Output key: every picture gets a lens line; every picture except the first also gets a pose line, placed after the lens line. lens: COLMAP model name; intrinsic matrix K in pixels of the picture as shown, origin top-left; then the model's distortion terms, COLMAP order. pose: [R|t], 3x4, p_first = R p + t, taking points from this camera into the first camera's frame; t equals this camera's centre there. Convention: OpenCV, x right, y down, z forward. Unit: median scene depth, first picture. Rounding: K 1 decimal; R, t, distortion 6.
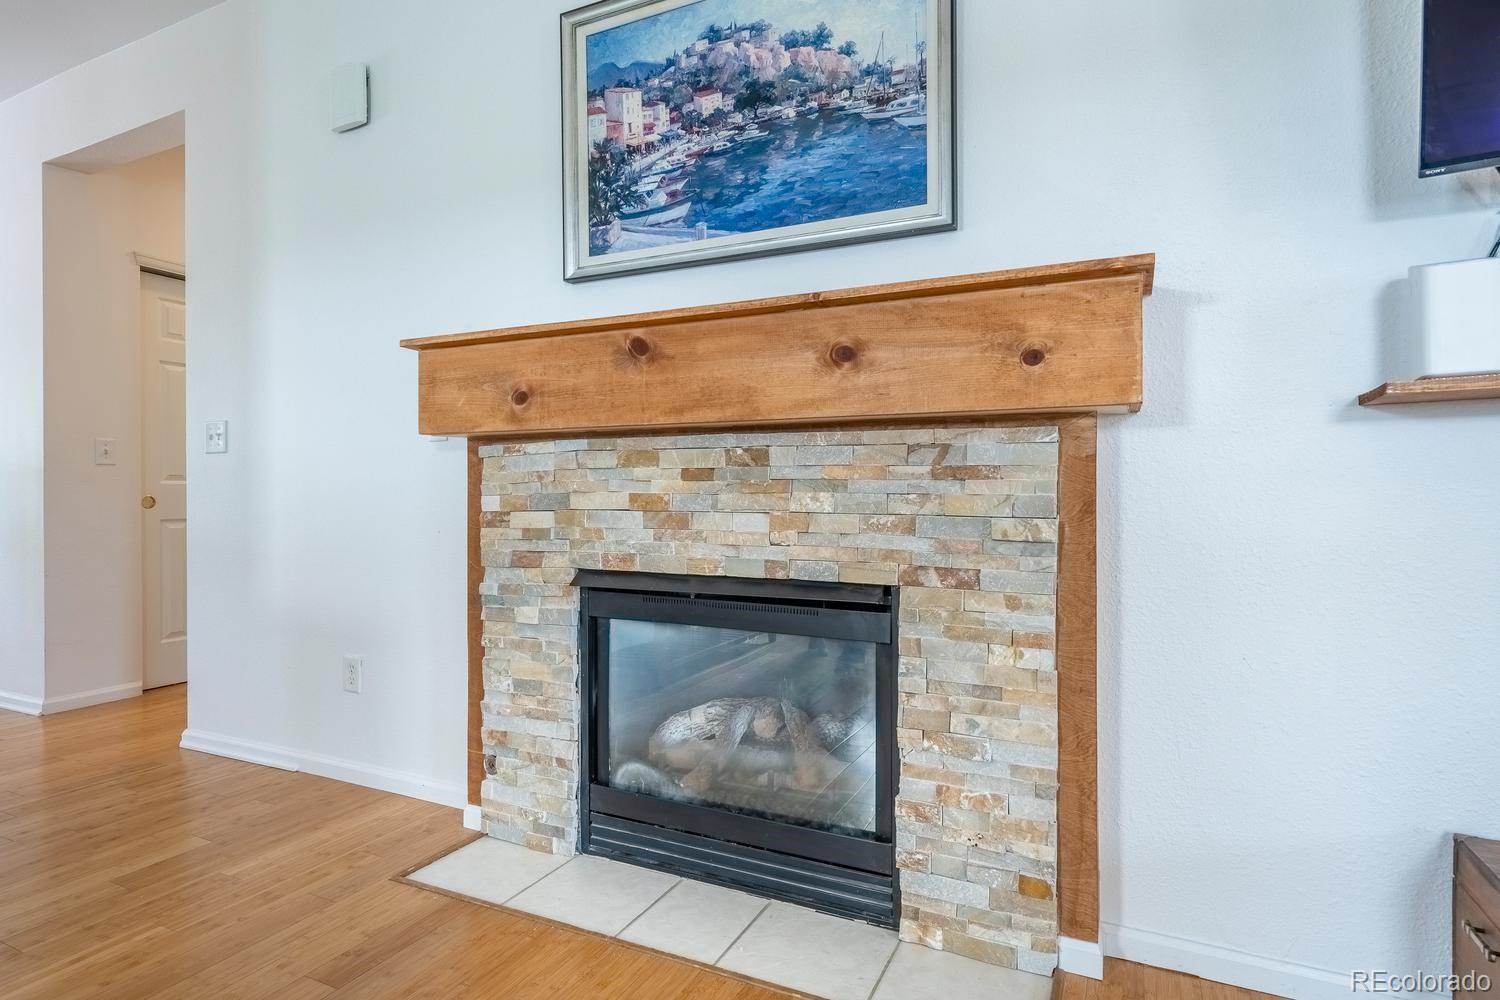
lens RADIAL K [[784.7, 0, 748.7], [0, 784.7, 499.2], [0, 0, 1]] dist [-0.004417, -0.001263]
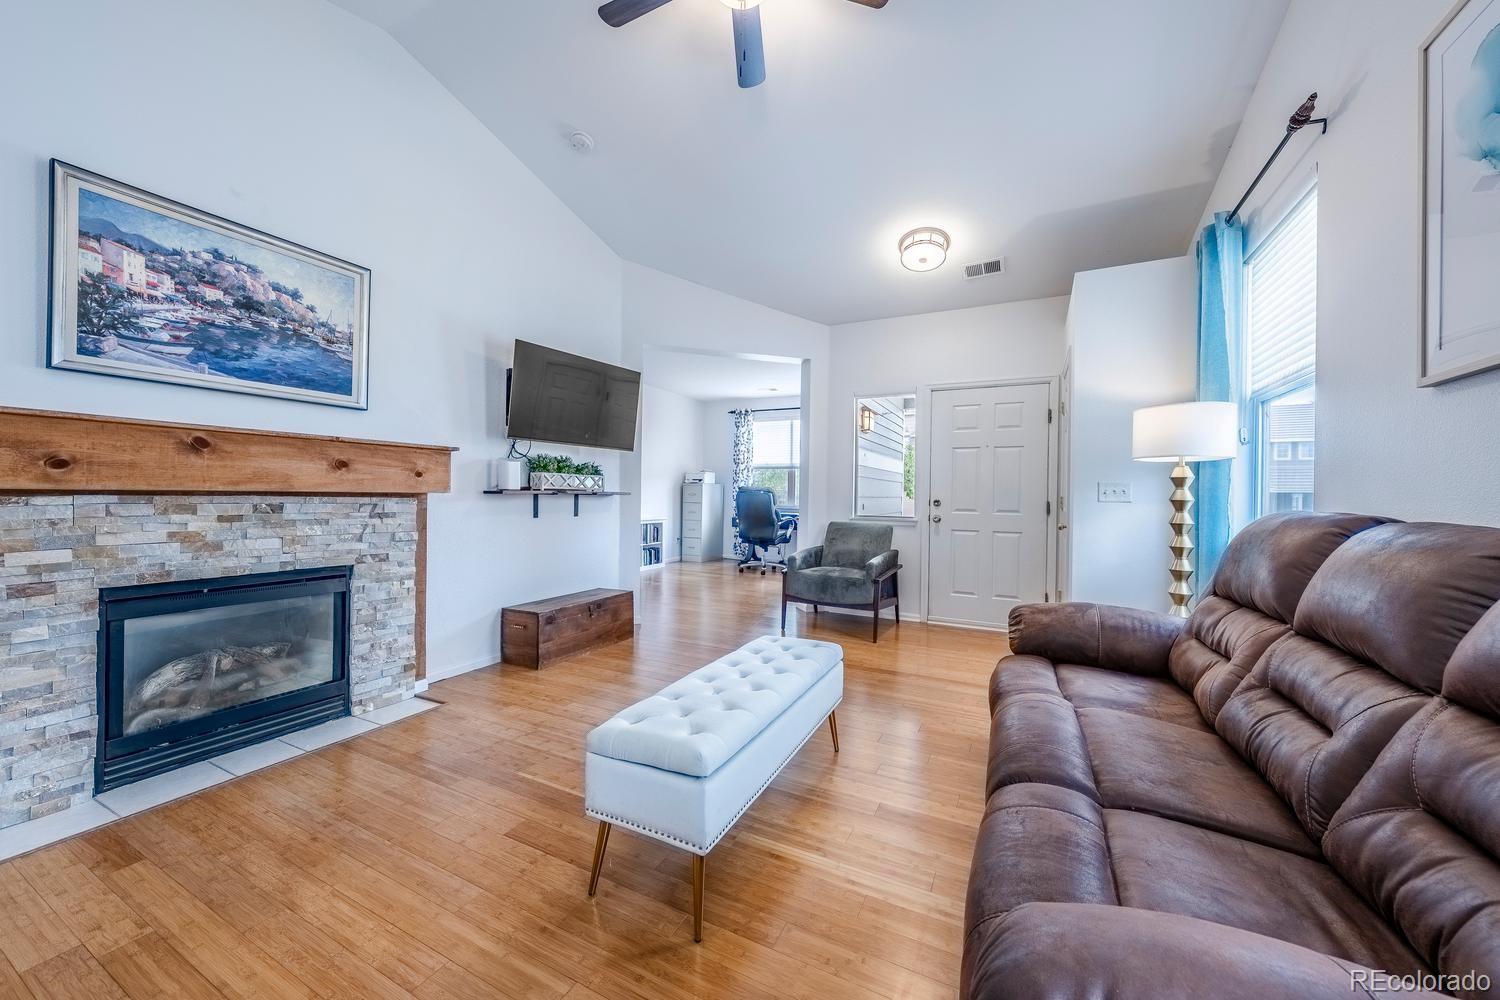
lens RADIAL K [[558.3, 0, 751.0], [0, 558.3, 494.9], [0, 0, 1]] dist [-0.000313, -0.000095]
pose [[0.013333, -0.001670, 0.999910, -1.232669], [-0.012462, 0.999921, 0.001836, -0.096347], [-0.999833, -0.012485, 0.013311, -0.164321]]
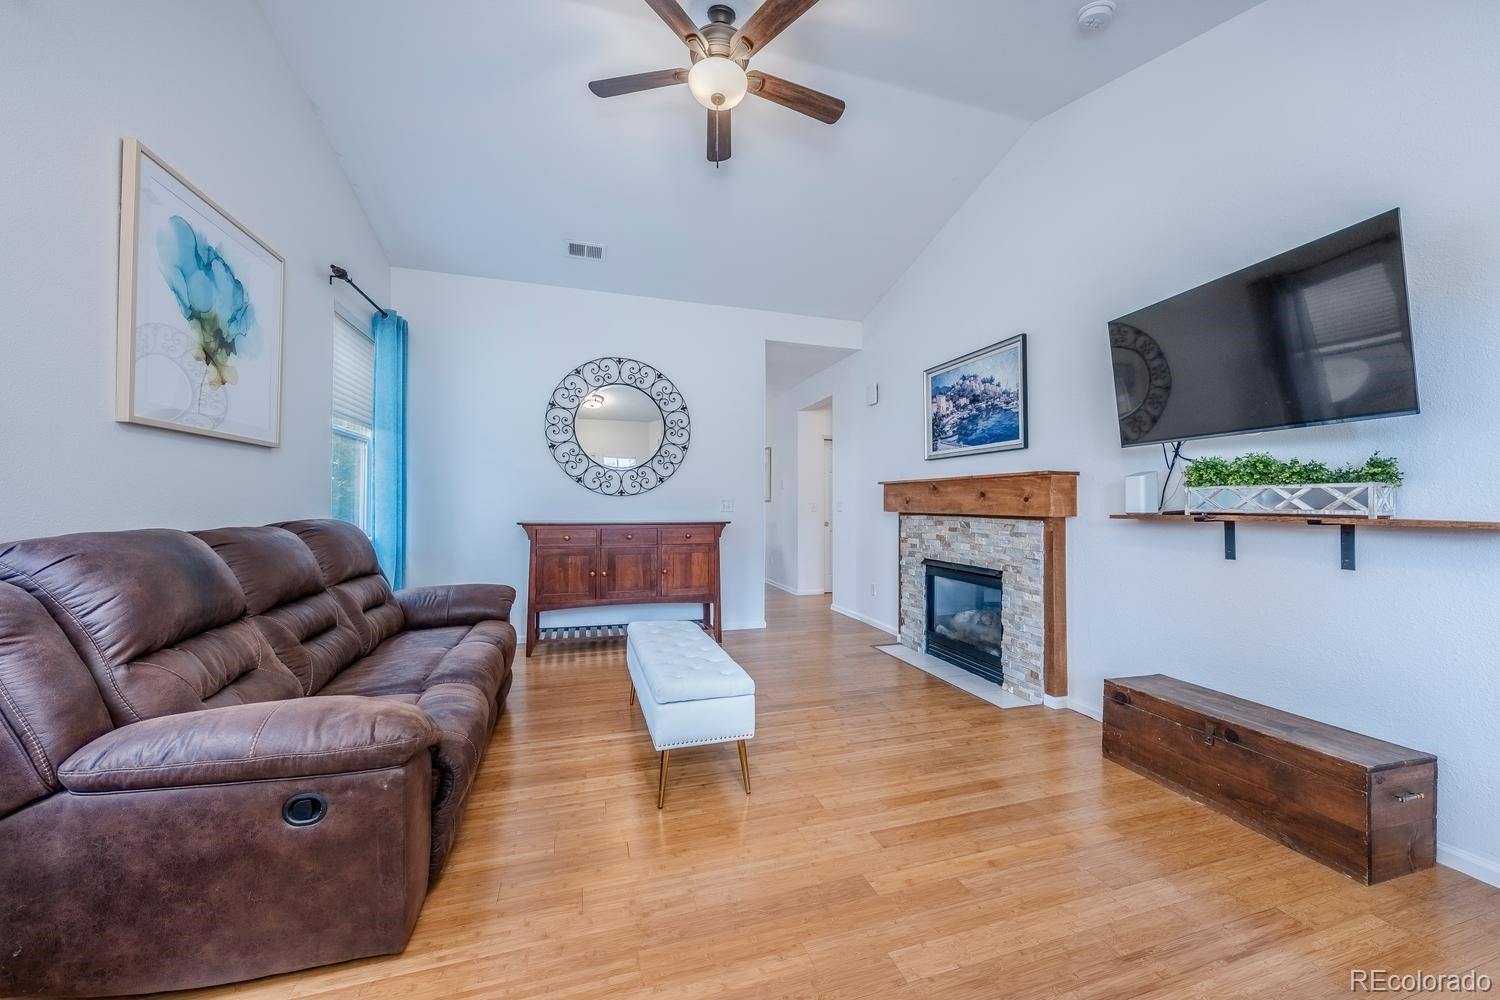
lens RADIAL K [[558.3, 0, 762.2], [0, 558.3, 498.3], [0, 0, 1]] dist [-0.000313, -0.000095]
pose [[0.689379, -0.005528, -0.724380, 0.947202], [-0.004639, 0.999917, -0.012047, -0.117686], [0.724386, 0.011665, 0.689296, -0.976935]]
